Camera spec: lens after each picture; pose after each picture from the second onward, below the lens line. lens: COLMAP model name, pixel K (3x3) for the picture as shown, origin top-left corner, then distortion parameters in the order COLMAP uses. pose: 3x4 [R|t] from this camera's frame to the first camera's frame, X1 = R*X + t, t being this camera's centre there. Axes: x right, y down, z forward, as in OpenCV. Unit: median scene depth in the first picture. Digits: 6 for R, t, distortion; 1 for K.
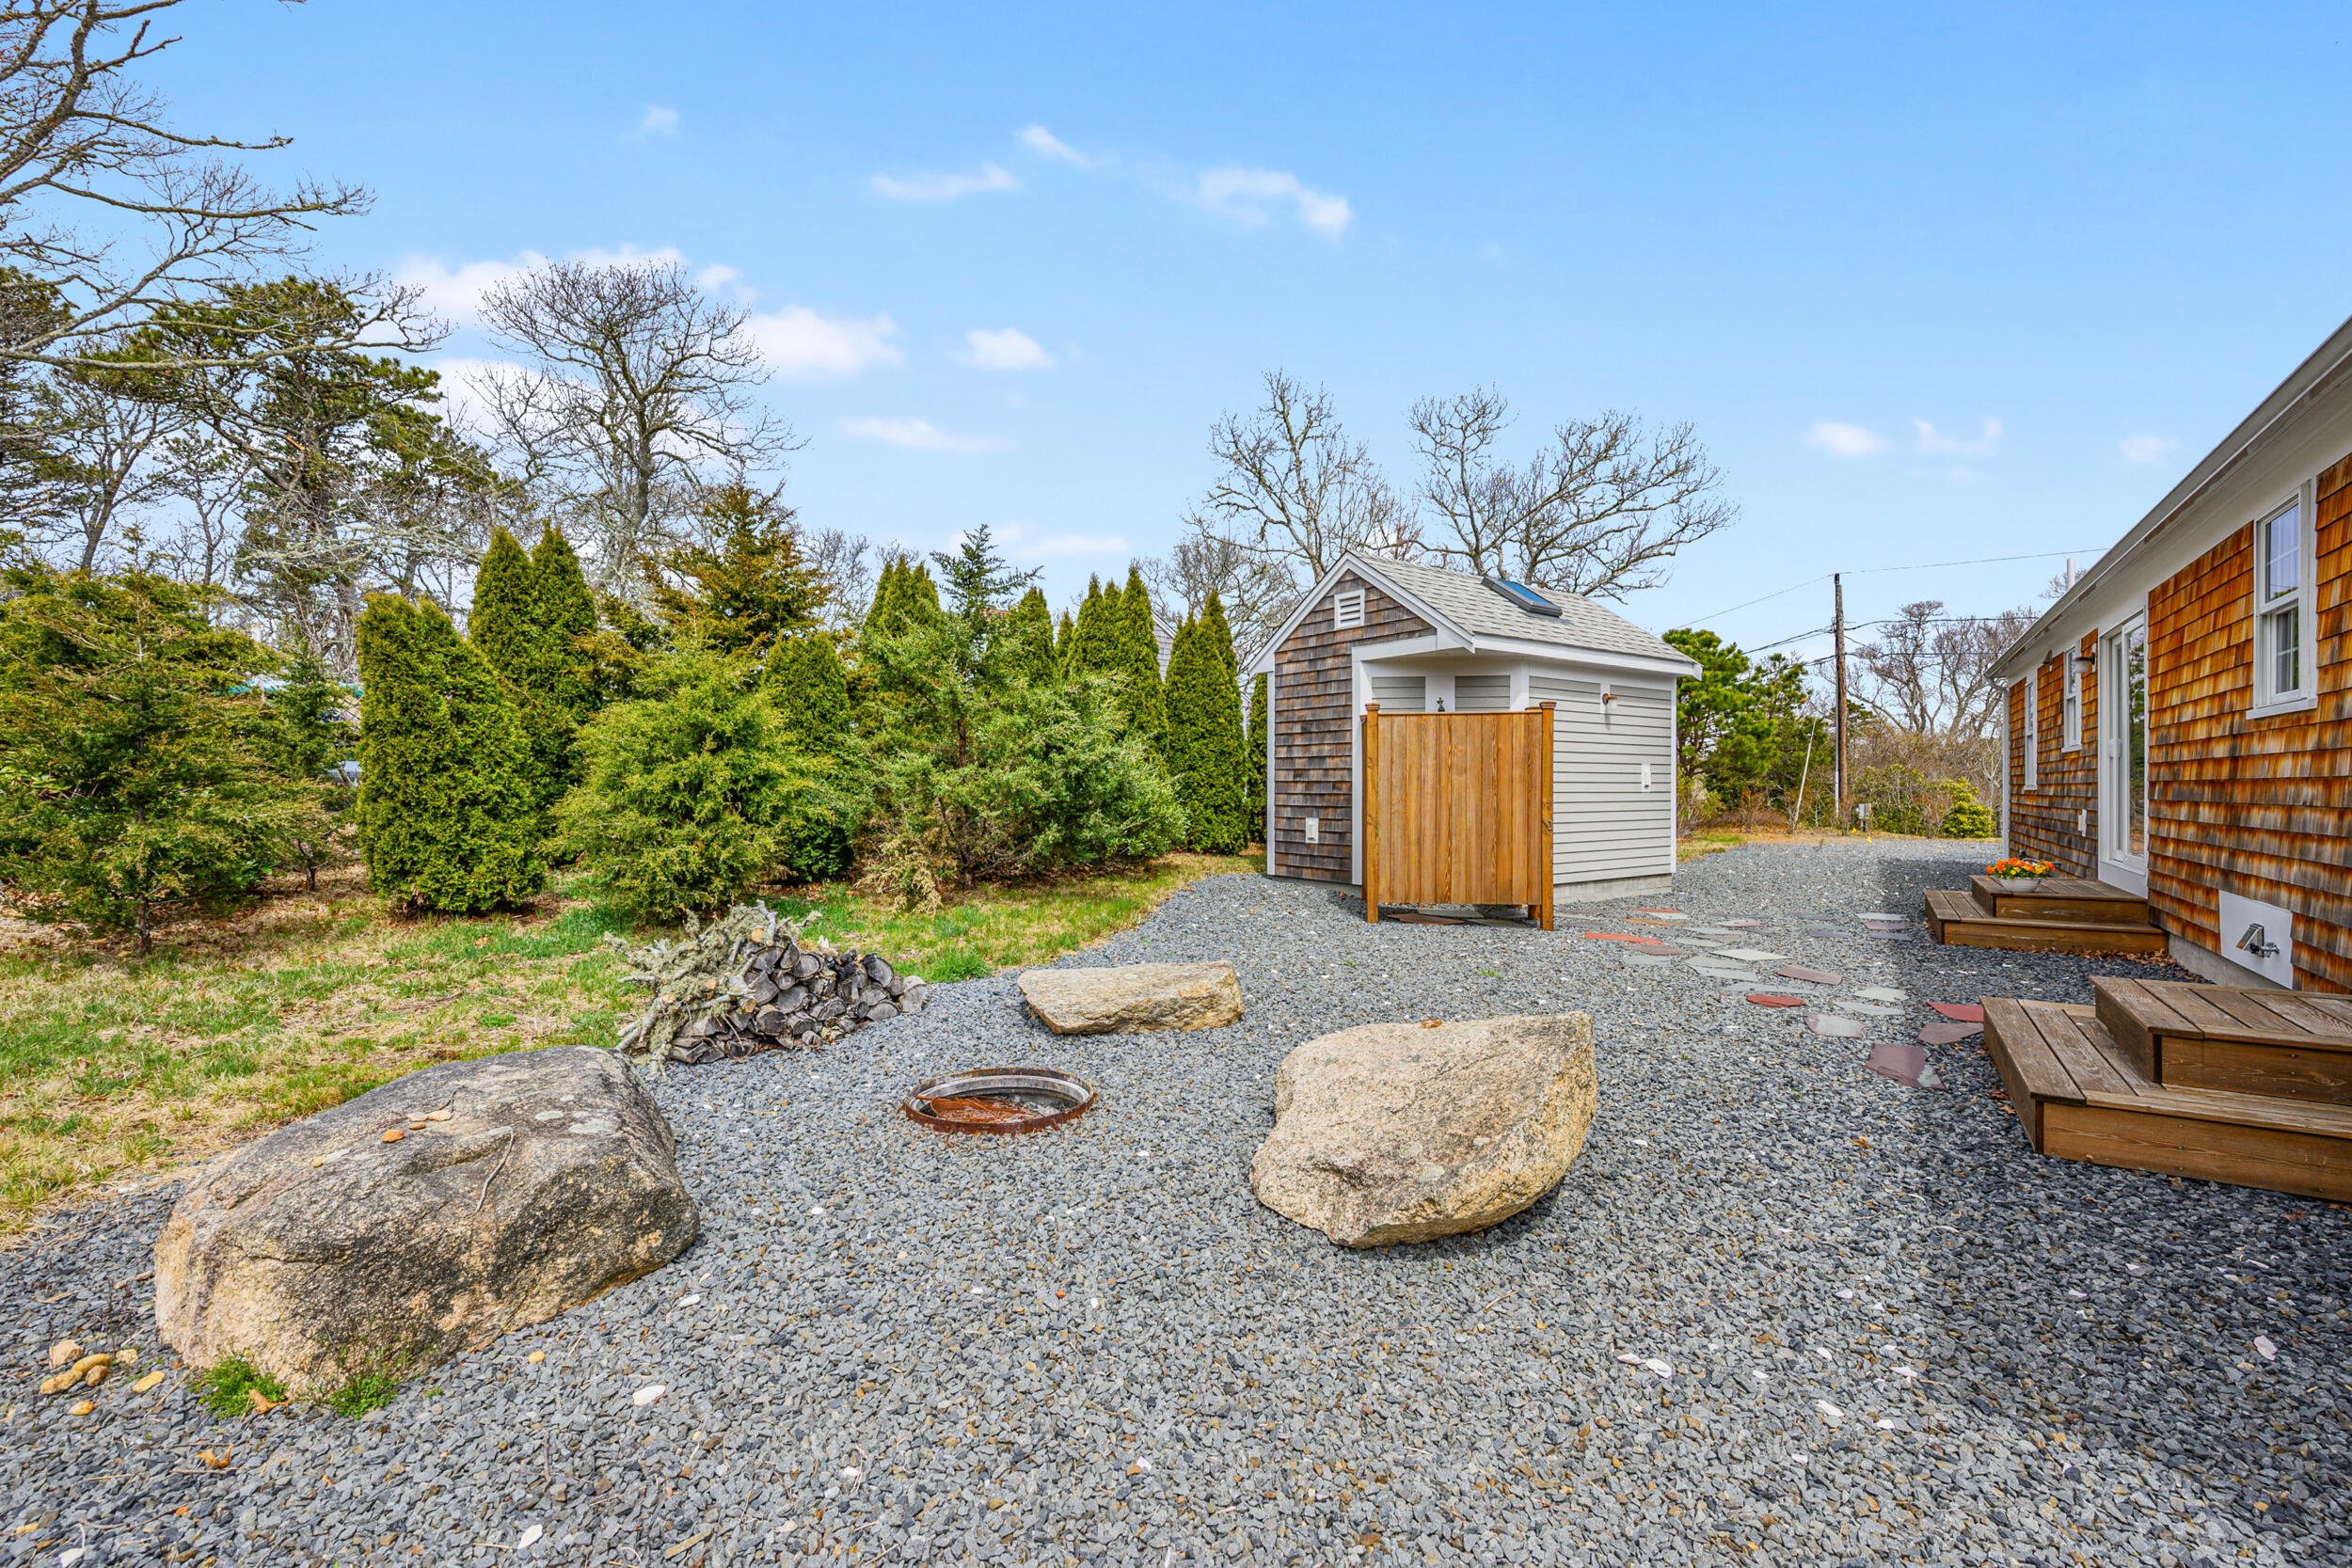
lens RADIAL K [[1024.5, 0, 1190.6], [0, 1024.5, 775.1], [0, 0, 1]] dist [-0.003298, -0.000247]
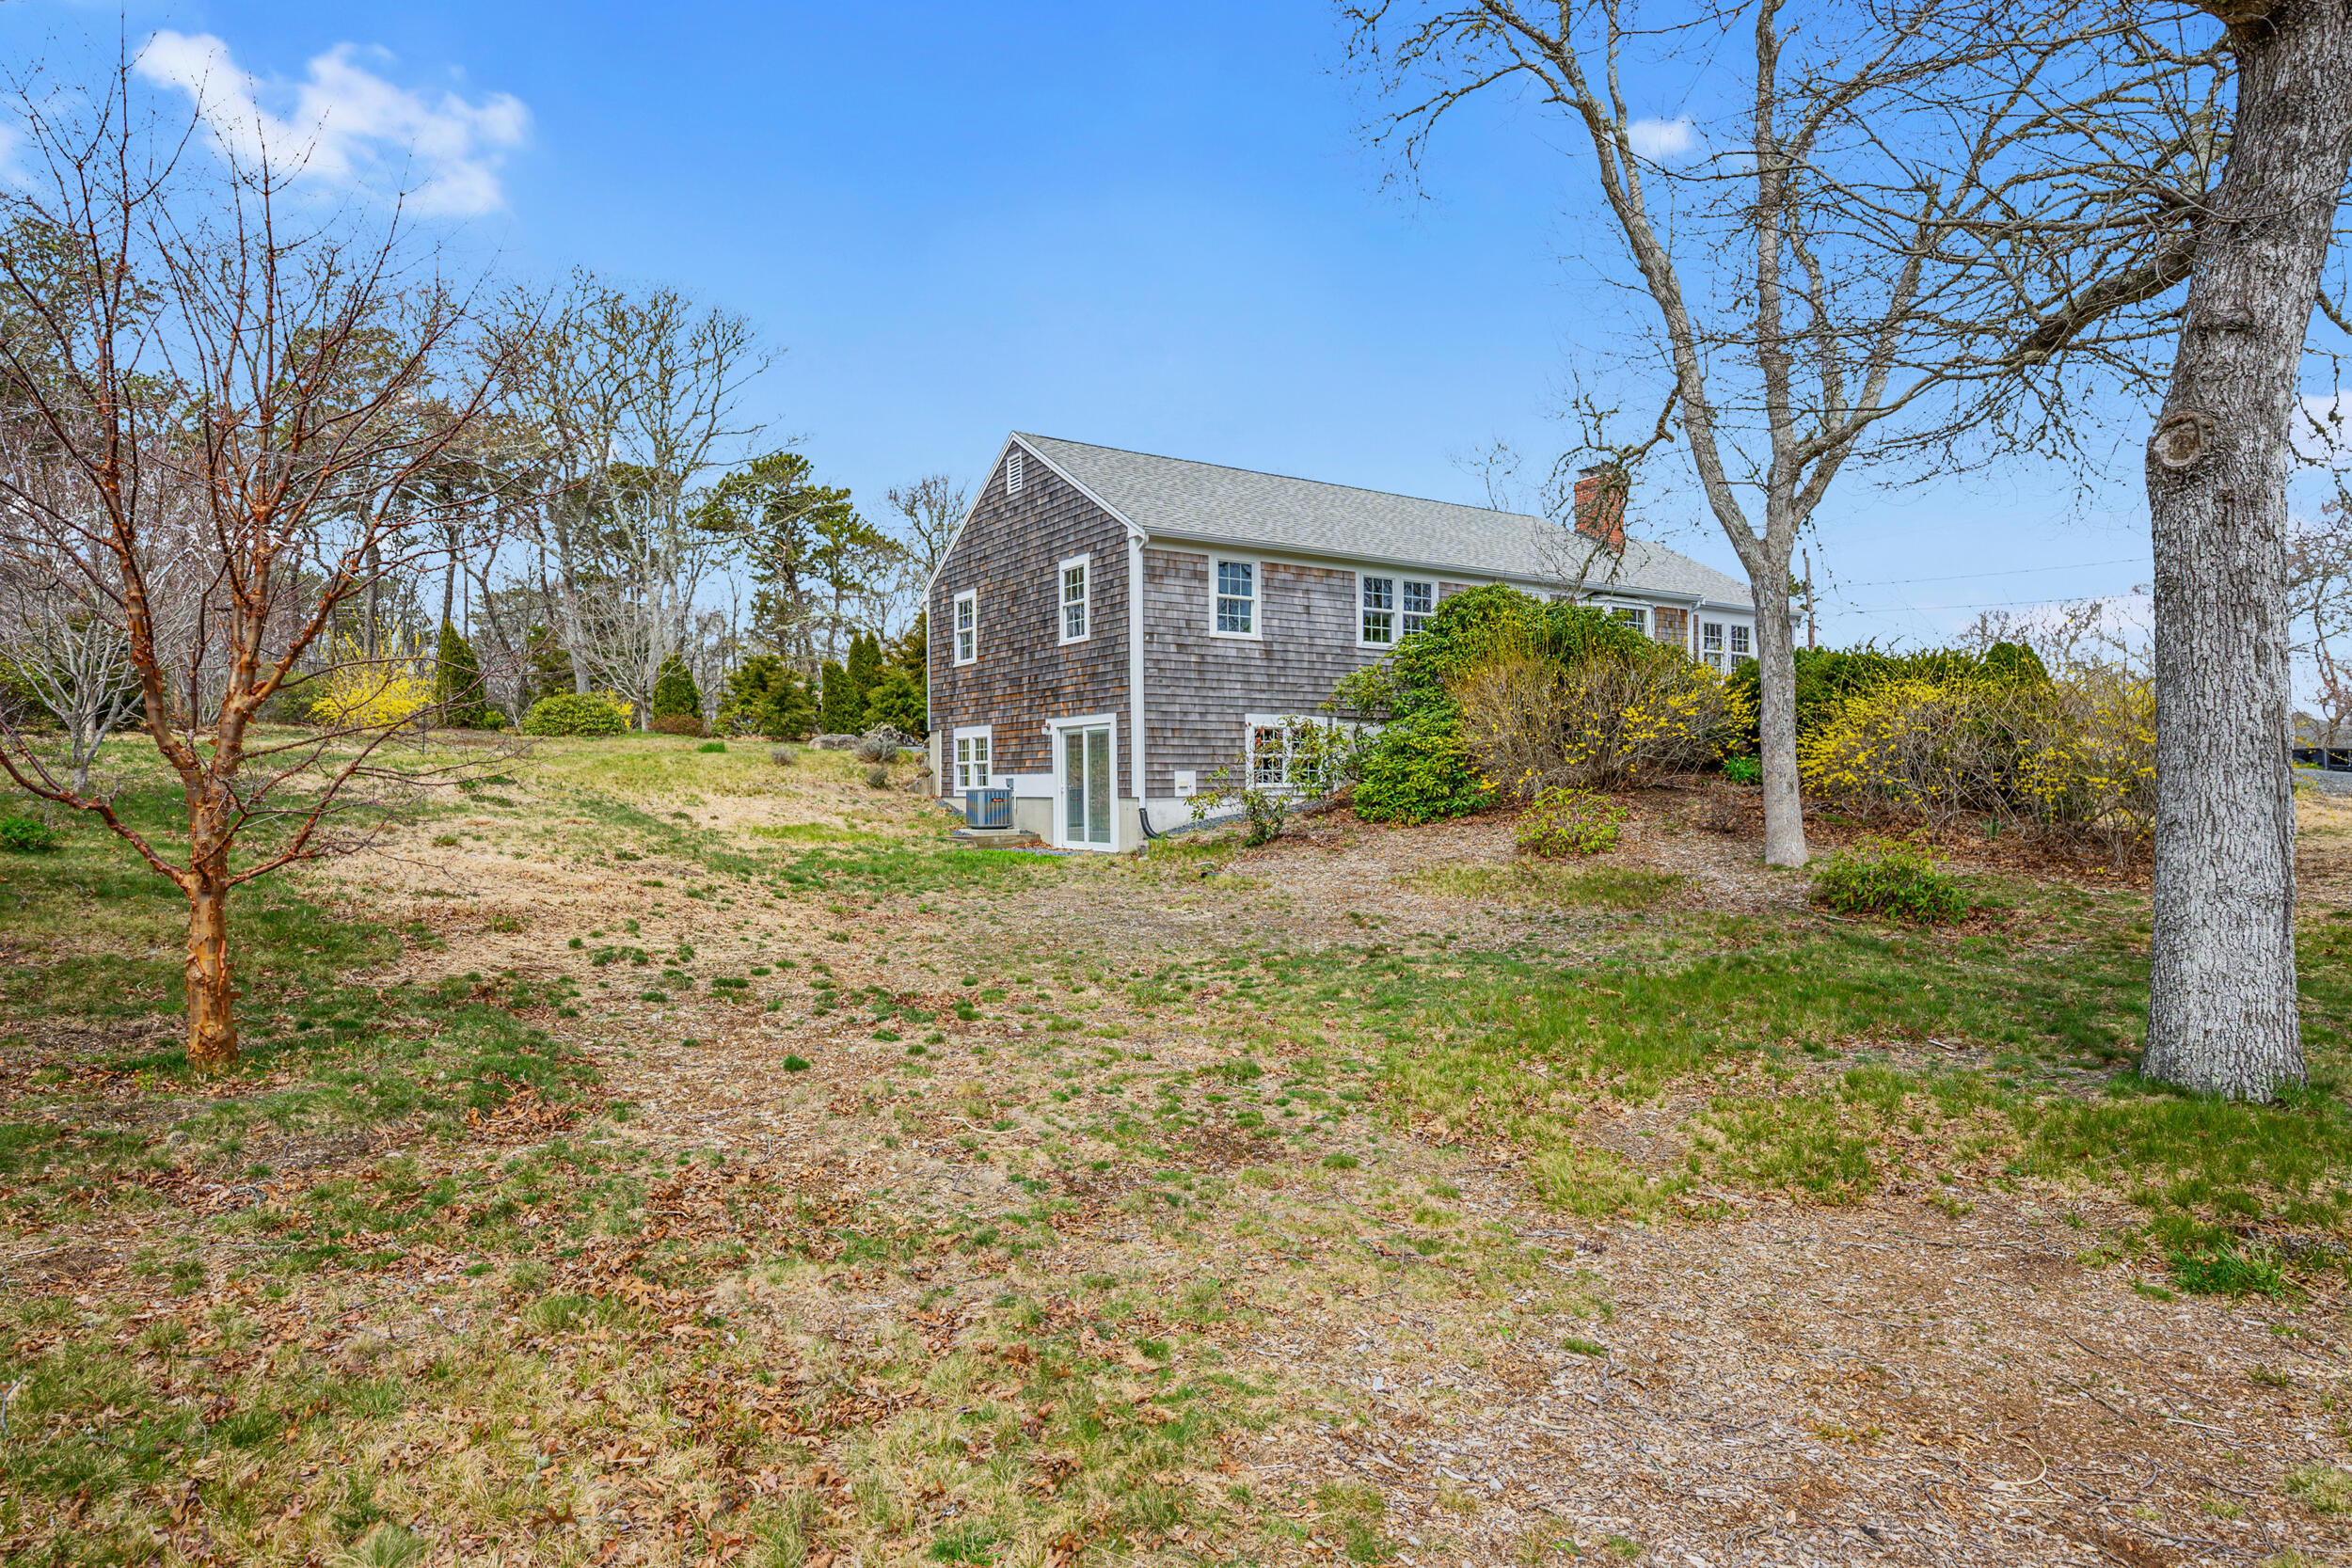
lens RADIAL K [[1258.4, 0, 1178.8], [0, 1258.4, 785.9], [0, 0, 1]] dist [0.002902, -0.000066]
pose [[0.923809, -0.005198, -0.382819, 1.556746], [0.011441, 0.999836, 0.014032, 0.169262], [0.382683, -0.017343, 0.923717, -1.996055]]
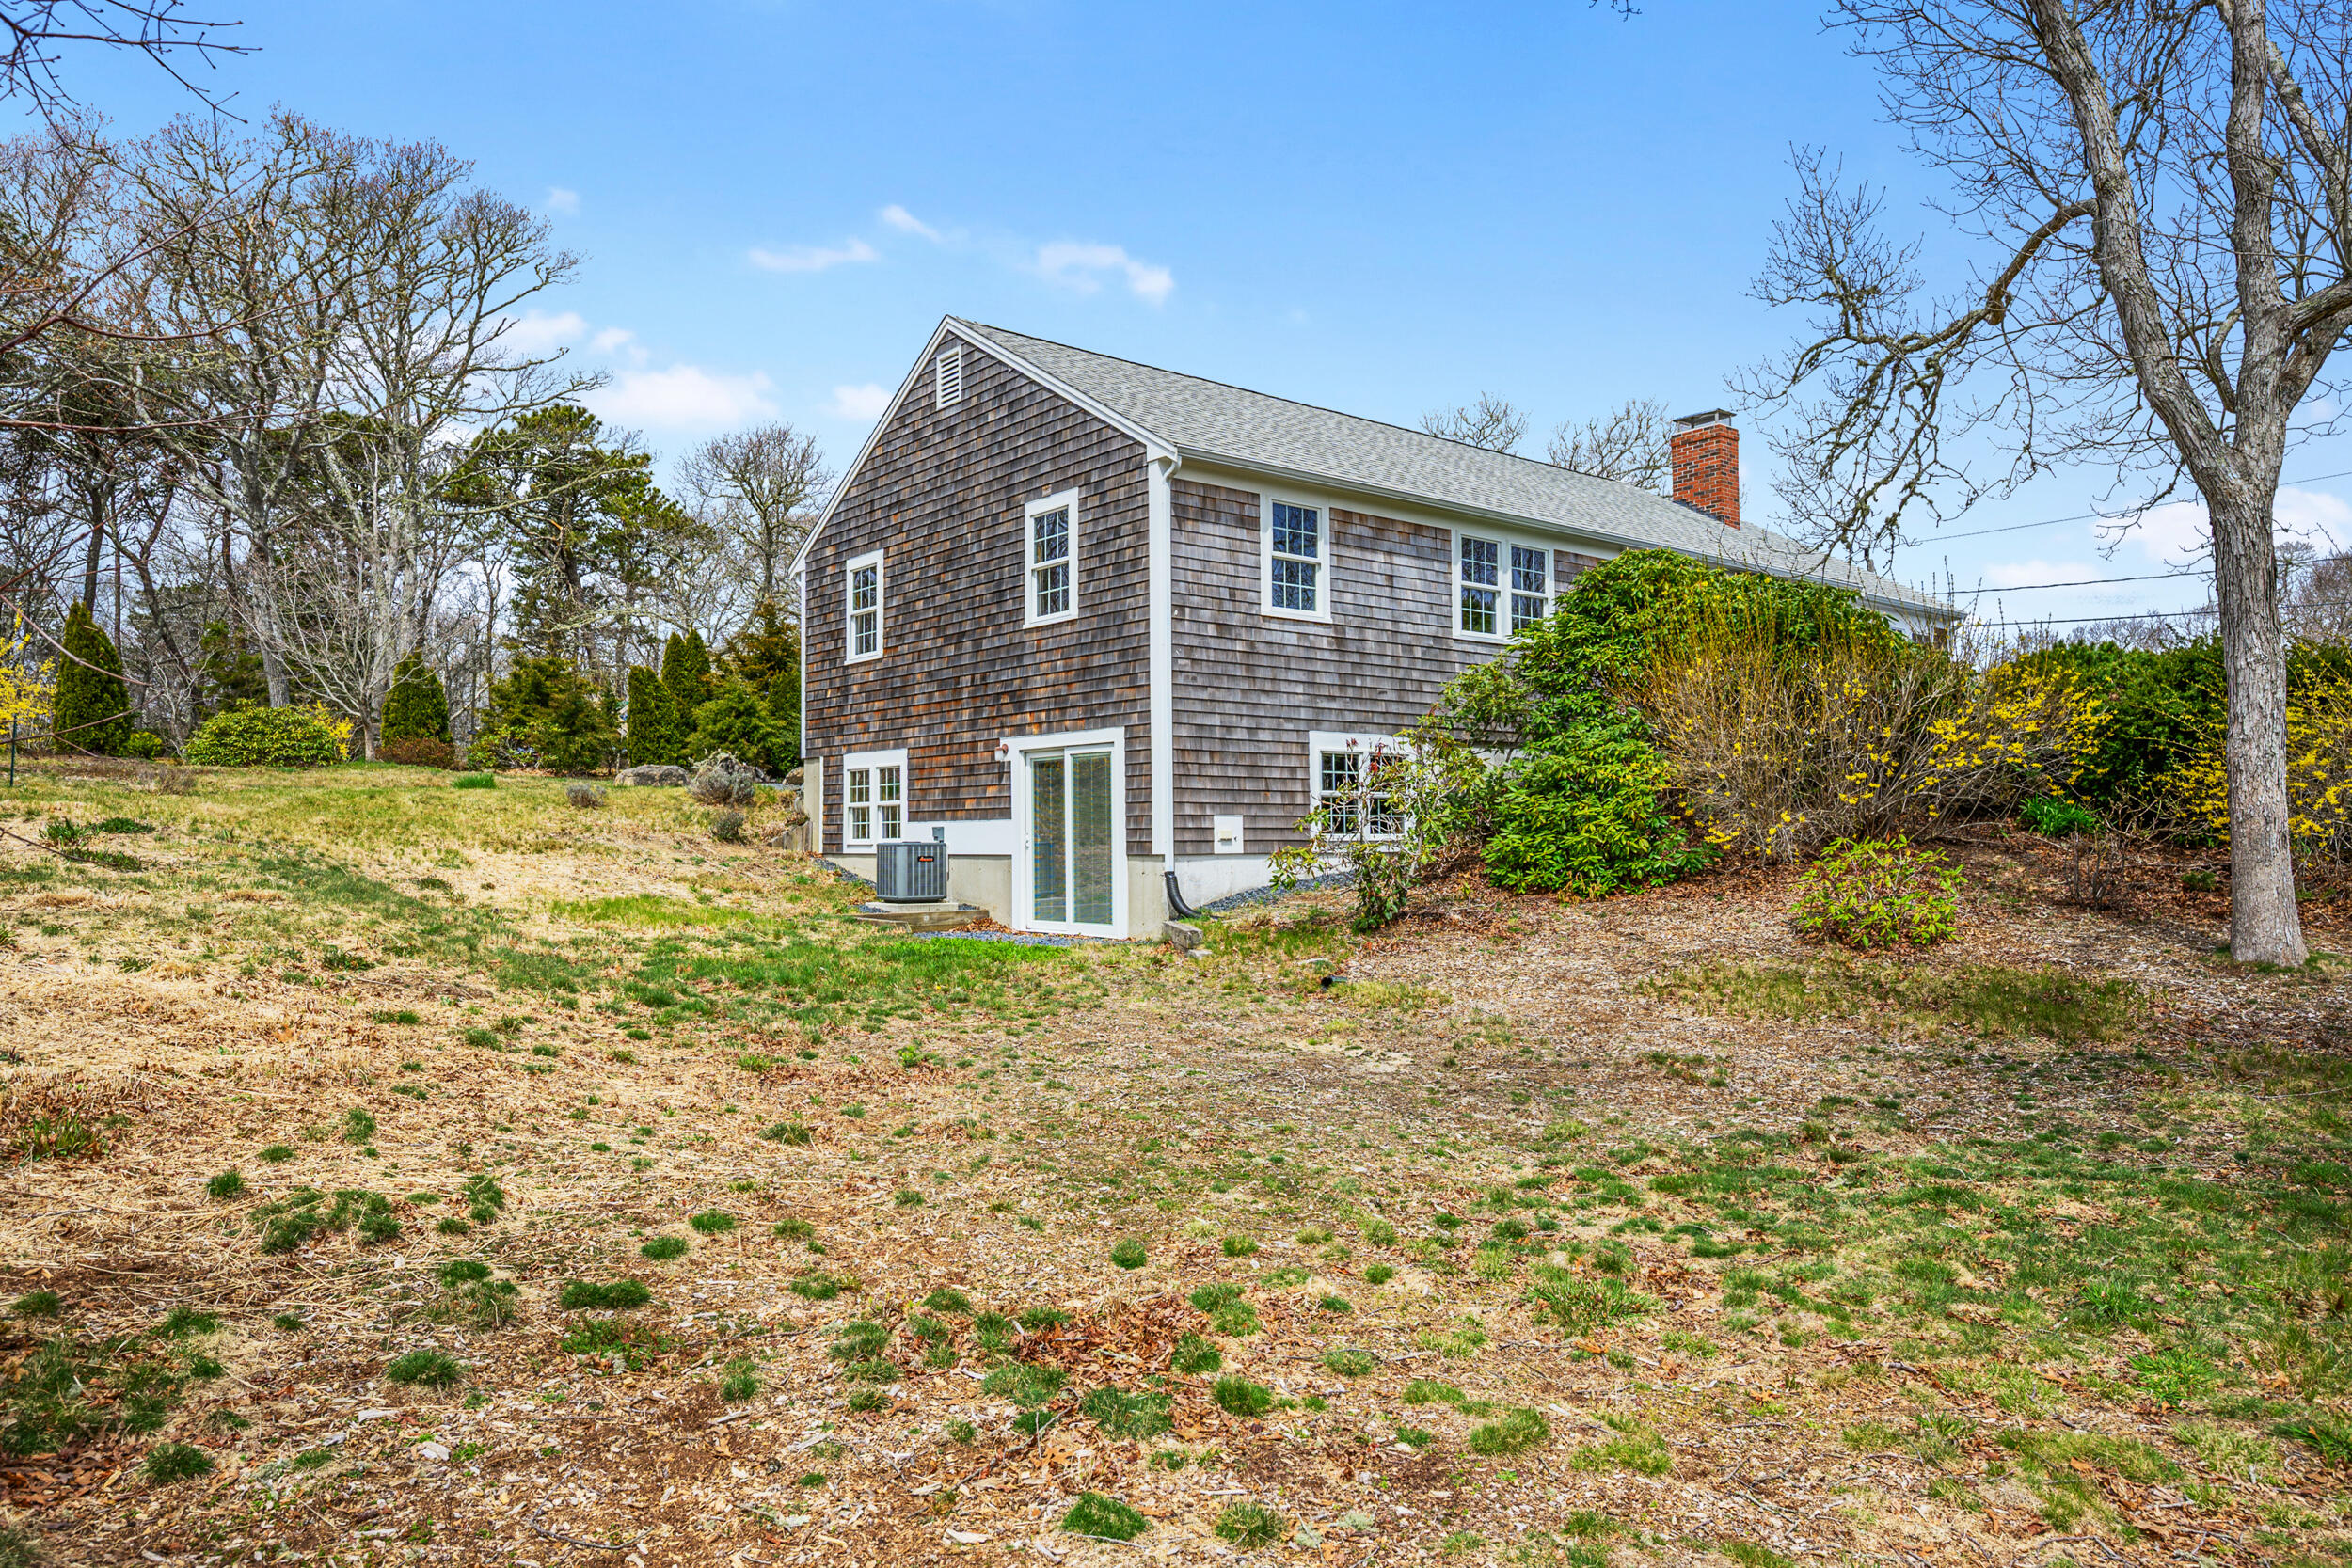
lens RADIAL K [[1495.5, 0, 1170.9], [0, 1495.5, 791.3], [0, 0, 1]] dist [-0.002499, 0.004219]
pose [[0.956029, -0.013749, -0.292950, 1.237346], [0.008546, 0.999782, -0.019033, 0.177063], [0.293148, 0.015693, 0.955938, -1.696424]]
